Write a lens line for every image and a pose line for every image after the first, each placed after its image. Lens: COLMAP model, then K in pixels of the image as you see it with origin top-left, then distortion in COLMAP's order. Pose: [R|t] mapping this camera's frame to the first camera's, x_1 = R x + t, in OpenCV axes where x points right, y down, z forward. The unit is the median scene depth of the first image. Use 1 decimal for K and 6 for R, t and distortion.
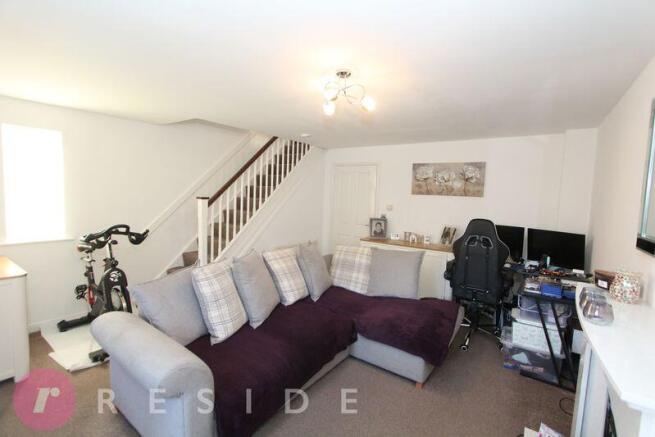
lens RADIAL K [[300.9, 0, 328.5], [0, 300.9, 219.1], [0, 0, 1]] dist [-0.004035, -0.000131]
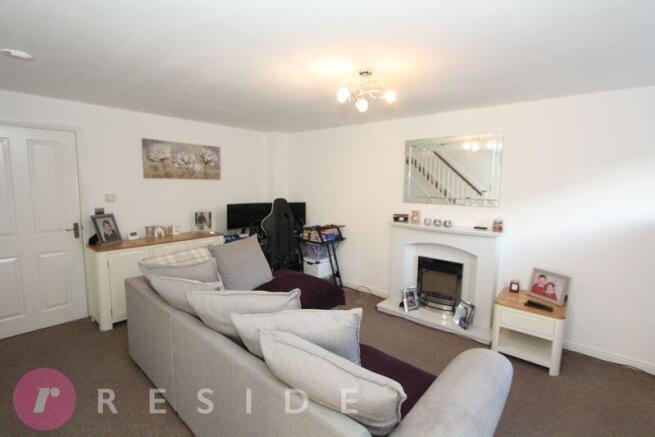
lens RADIAL K [[300.9, 0, 328.4], [0, 300.9, 217.7], [0, 0, 1]] dist [-0.004035, -0.000131]
pose [[0.075471, -0.158136, 0.984529, -0.512152], [0.069526, 0.985776, 0.153007, -0.071741], [-0.994721, 0.056903, 0.085393, 0.495385]]
